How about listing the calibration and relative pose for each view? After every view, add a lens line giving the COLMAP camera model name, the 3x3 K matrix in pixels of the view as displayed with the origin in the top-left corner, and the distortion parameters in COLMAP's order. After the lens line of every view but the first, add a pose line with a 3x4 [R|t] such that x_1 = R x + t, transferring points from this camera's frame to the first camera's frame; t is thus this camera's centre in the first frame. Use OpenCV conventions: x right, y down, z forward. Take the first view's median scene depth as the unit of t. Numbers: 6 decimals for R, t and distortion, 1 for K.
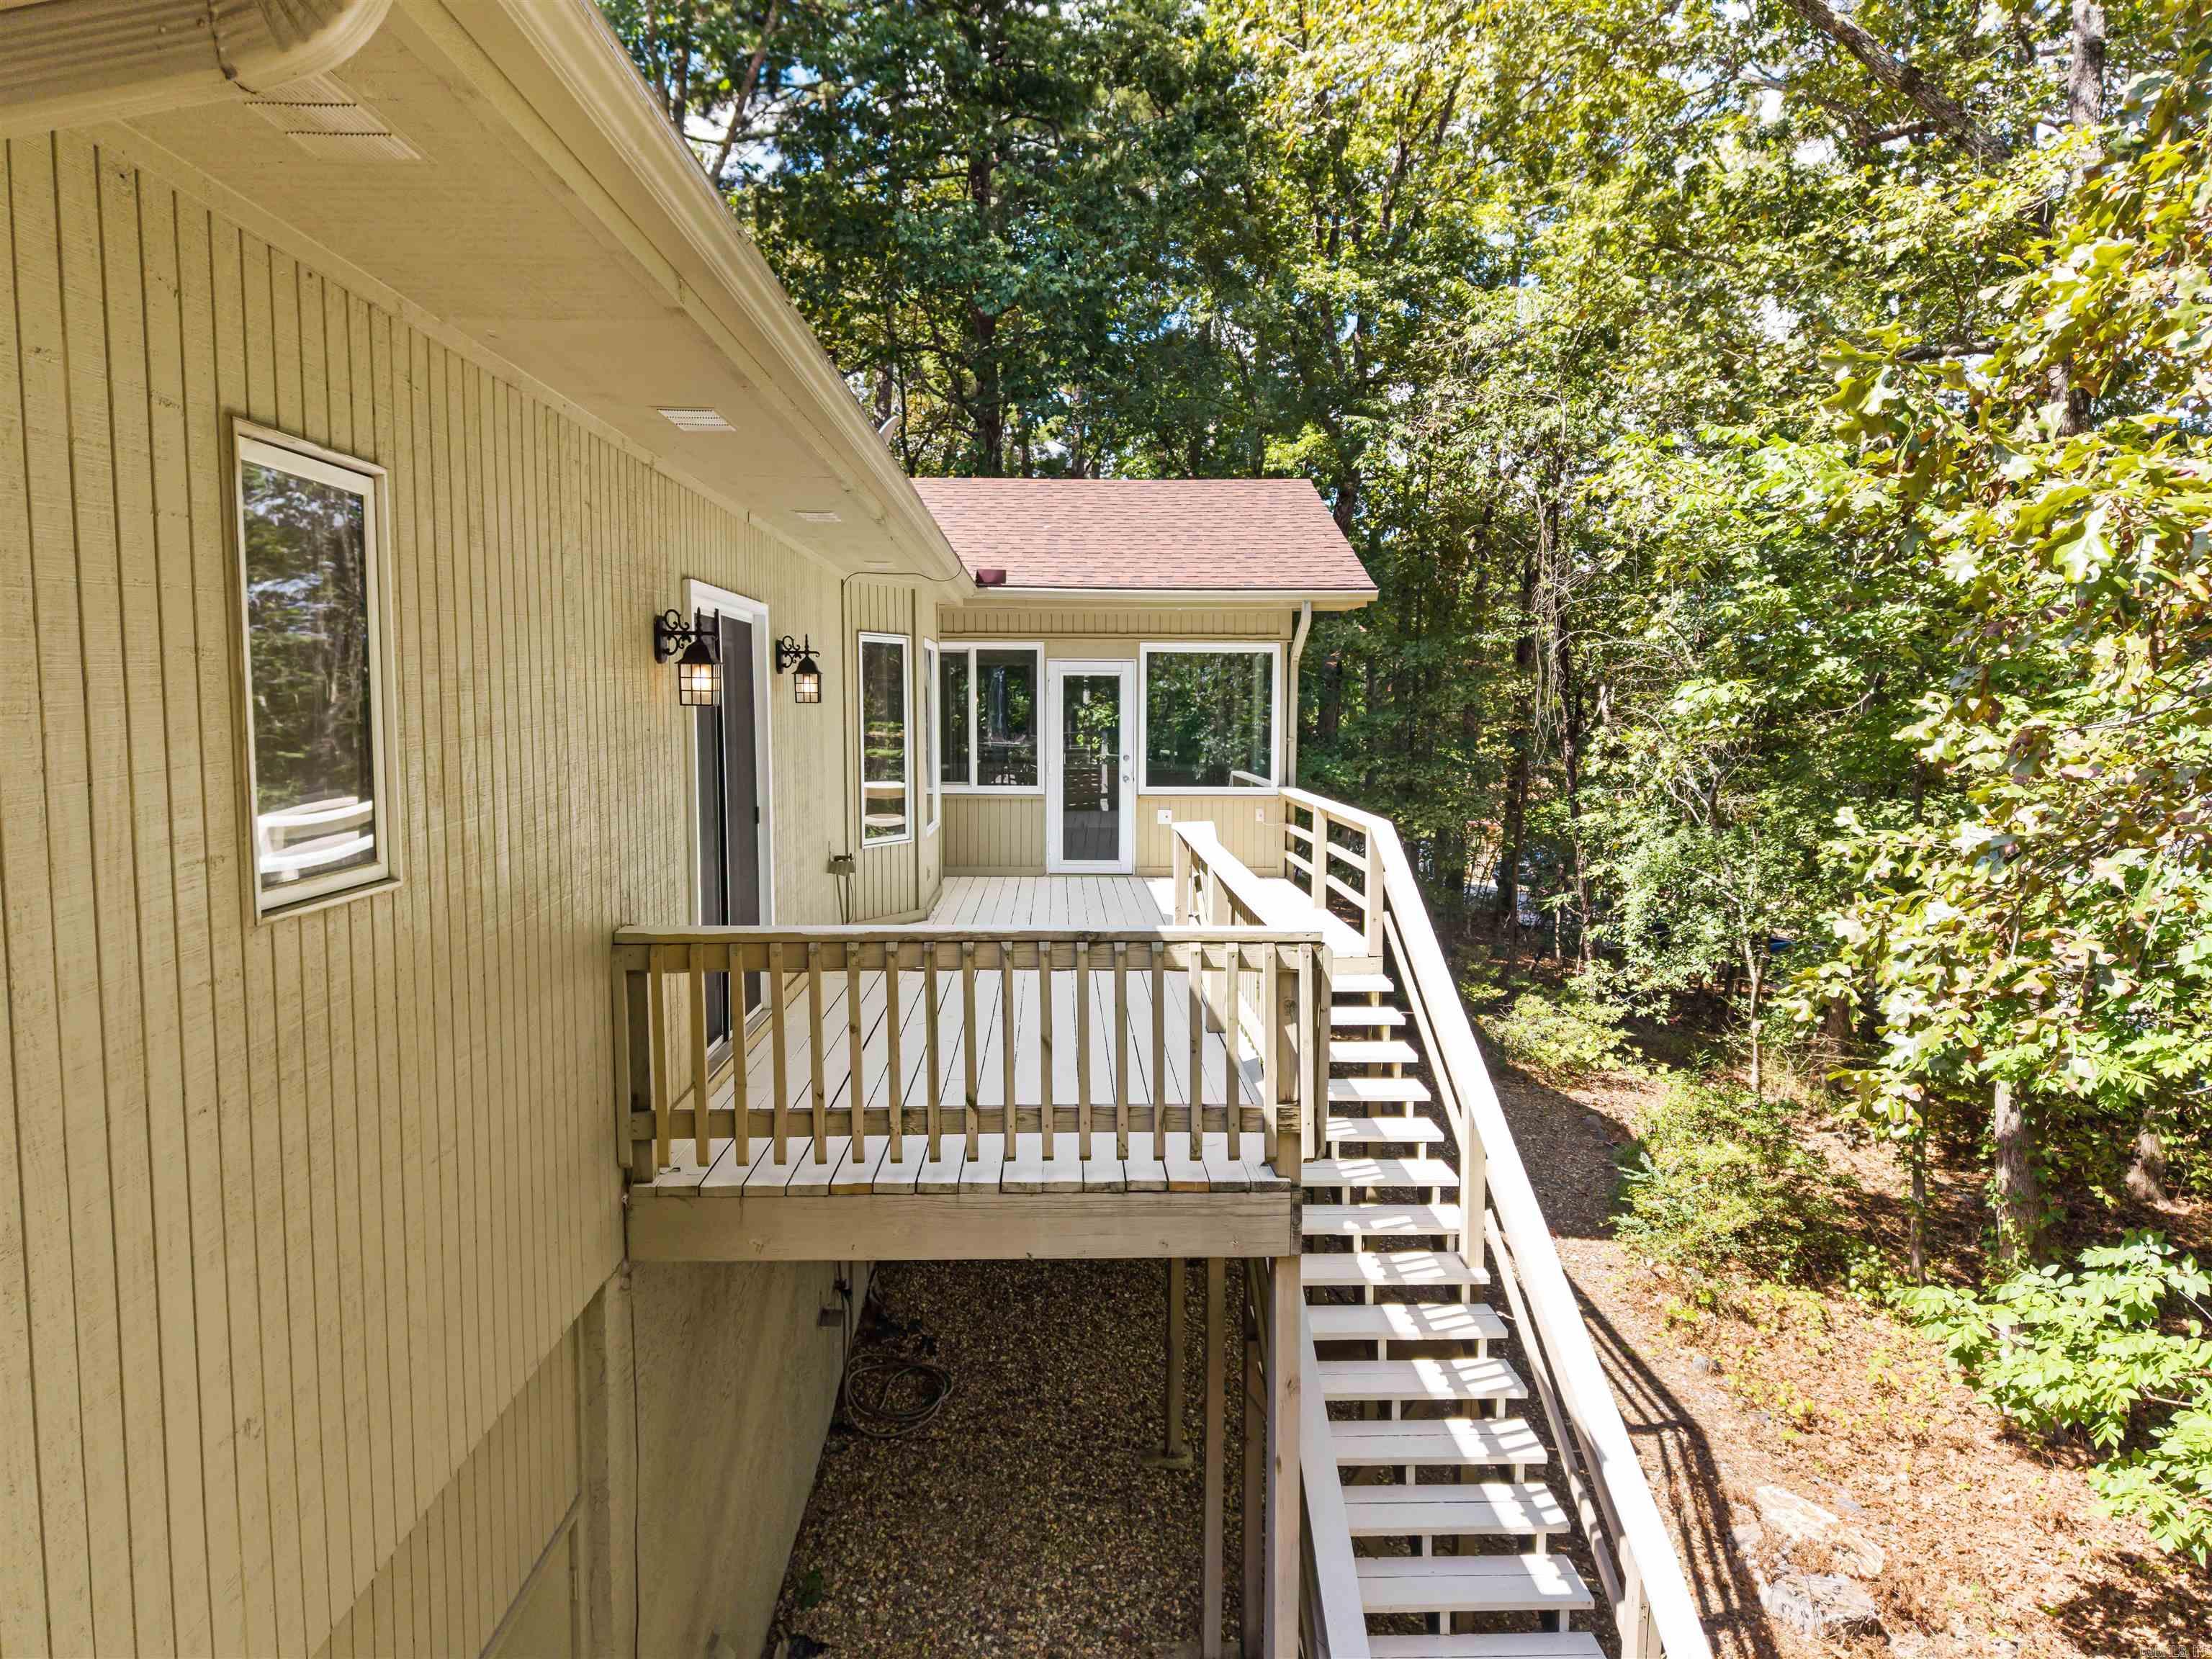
lens RADIAL K [[1497.5, 0, 1106.0], [0, 1497.5, 829.5], [0, 0, 1]] dist [0.058159, -0.079435]
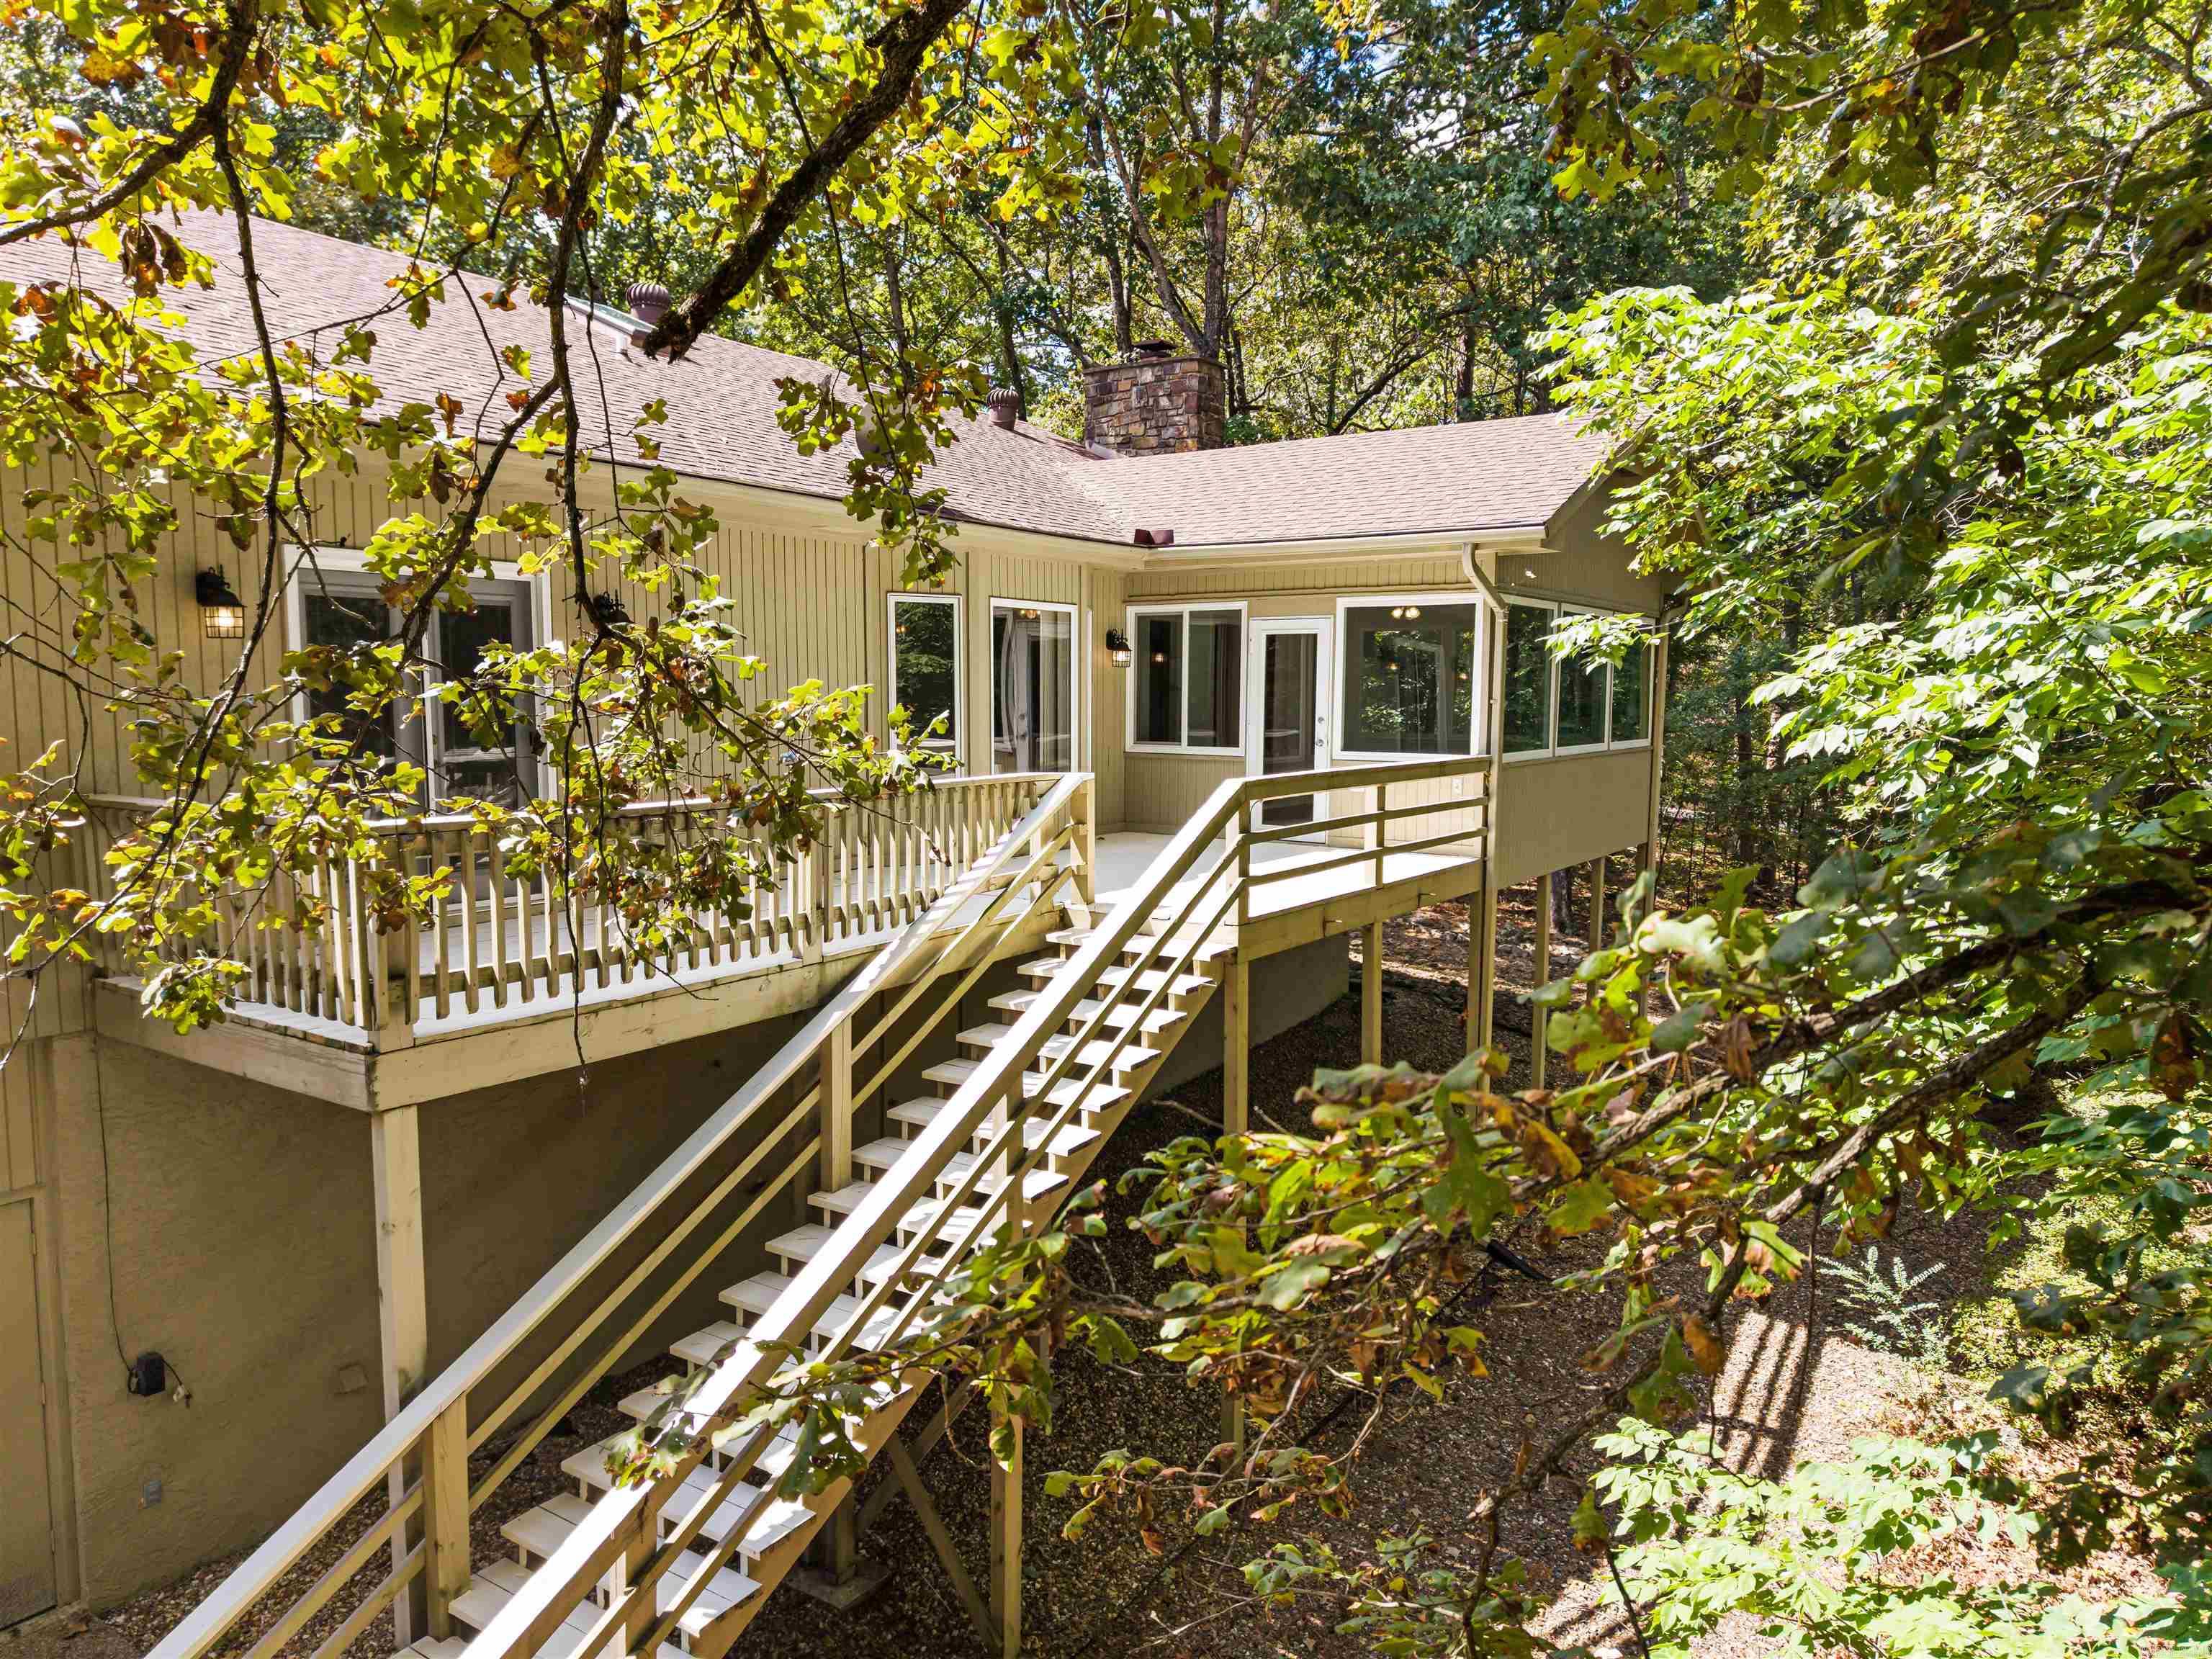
lens RADIAL K [[1497.5, 0, 1106.0], [0, 1497.5, 829.5], [0, 0, 1]] dist [0.058159, -0.079435]
pose [[0.817107, 0.053367, -0.574010, 0.451610], [-0.048667, 0.998537, 0.023558, 0.005110], [0.574428, 0.008686, 0.818509, 0.147700]]
